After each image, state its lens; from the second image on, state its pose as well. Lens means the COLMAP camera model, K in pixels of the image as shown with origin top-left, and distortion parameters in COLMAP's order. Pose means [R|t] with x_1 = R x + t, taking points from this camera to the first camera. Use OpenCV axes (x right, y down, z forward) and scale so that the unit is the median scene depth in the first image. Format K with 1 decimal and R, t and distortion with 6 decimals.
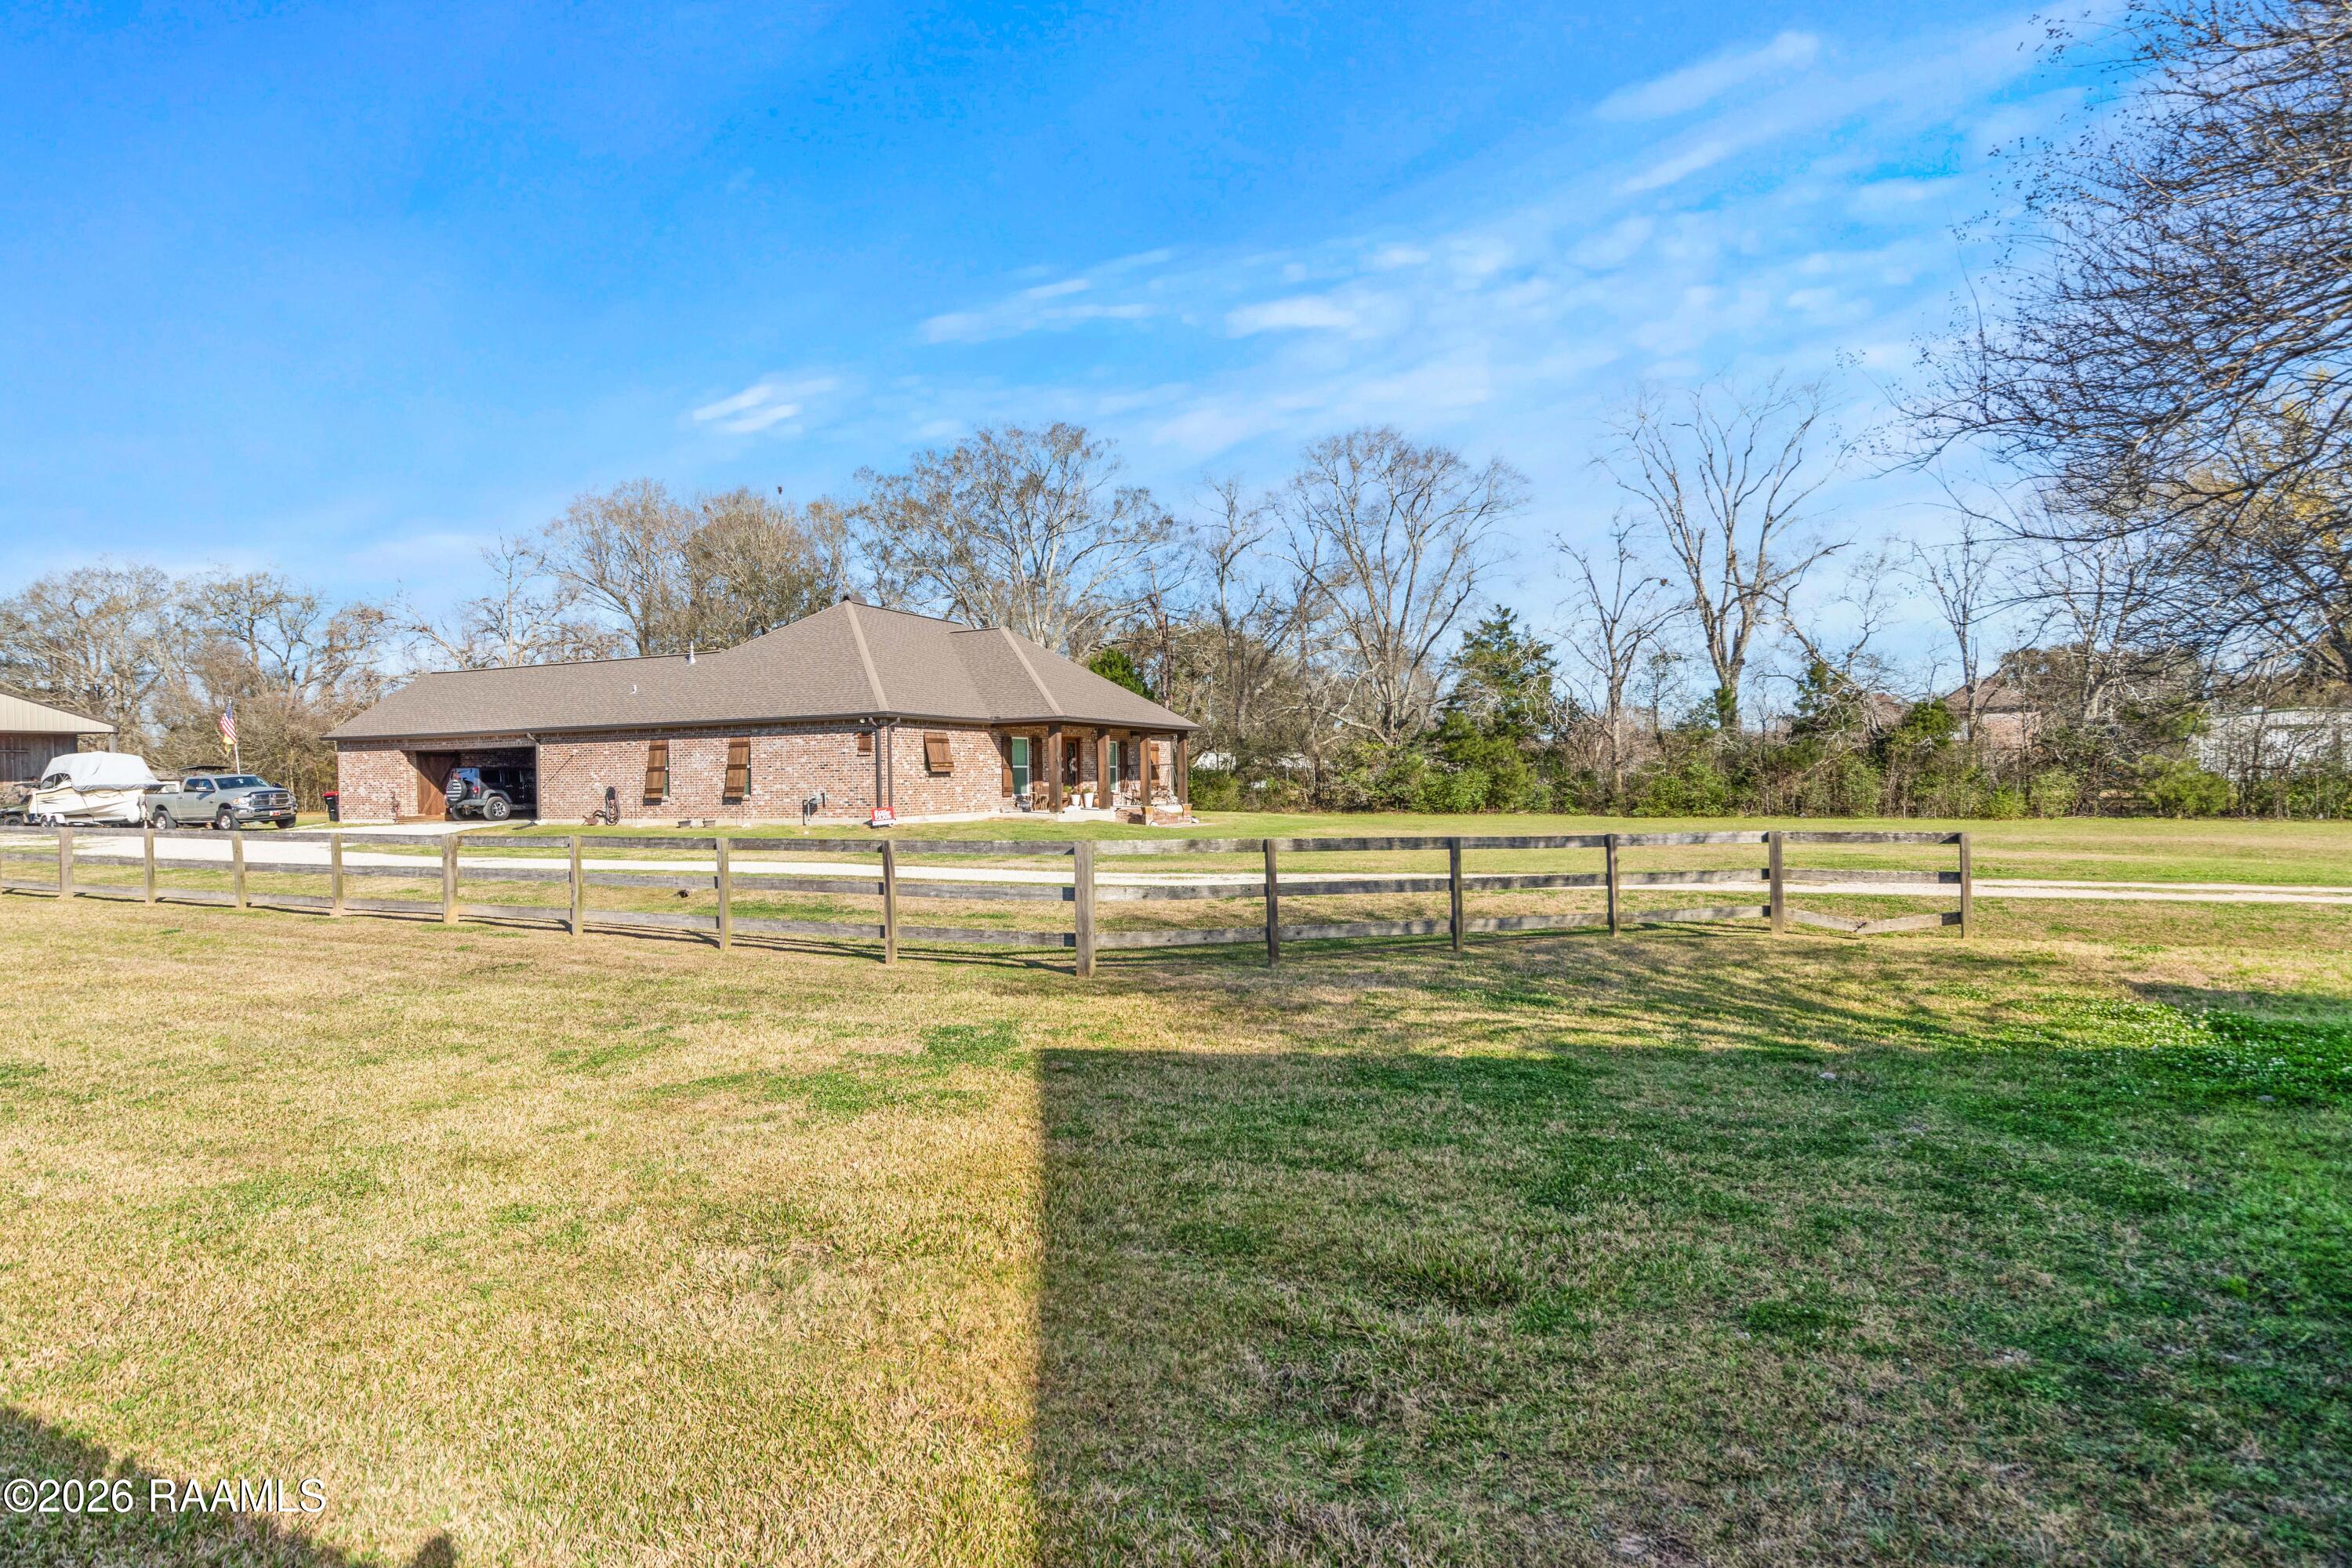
lens RADIAL K [[1229.1, 0, 1262.3], [0, 1229.1, 786.7], [0, 0, 1]] dist [0.002624, 0.000172]
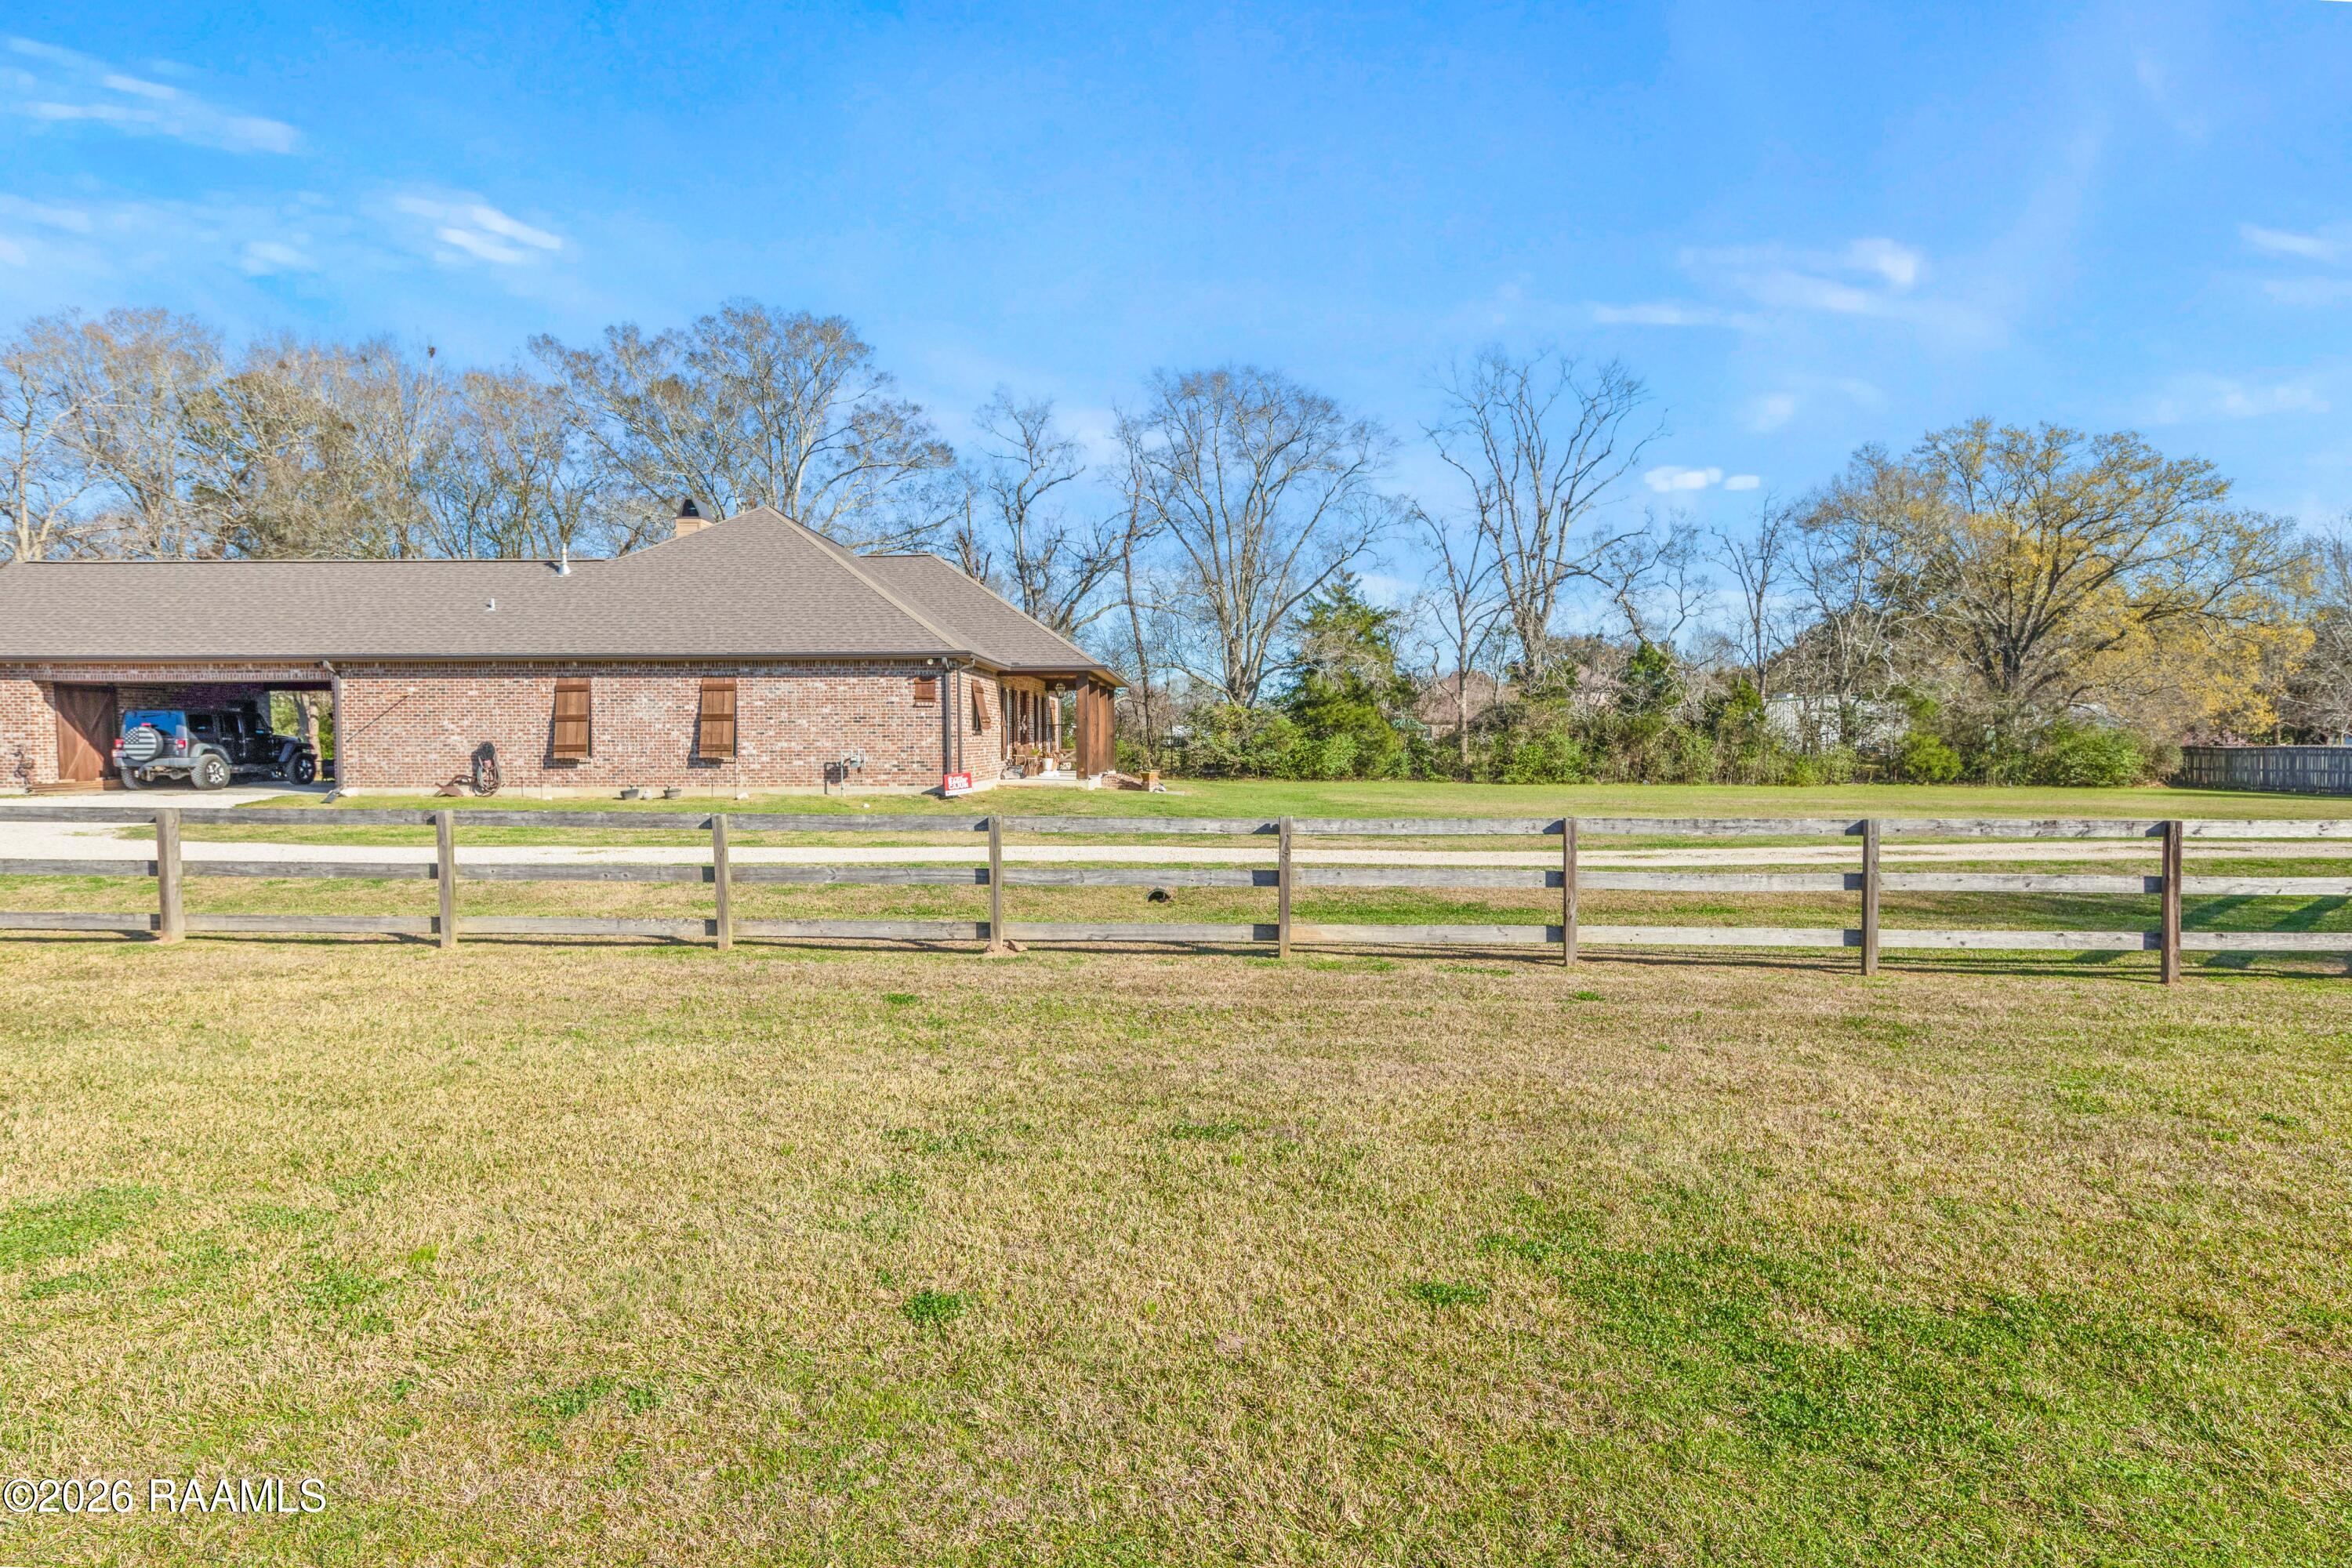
lens RADIAL K [[1223.5, 0, 1181.8], [0, 1223.5, 806.4], [0, 0, 1]] dist [0.003153, -0.000157]
pose [[0.923892, -0.007043, 0.382589, -0.392624], [-0.009730, 0.999075, 0.041888, 0.003306], [-0.382531, -0.042422, 0.922968, 0.179363]]
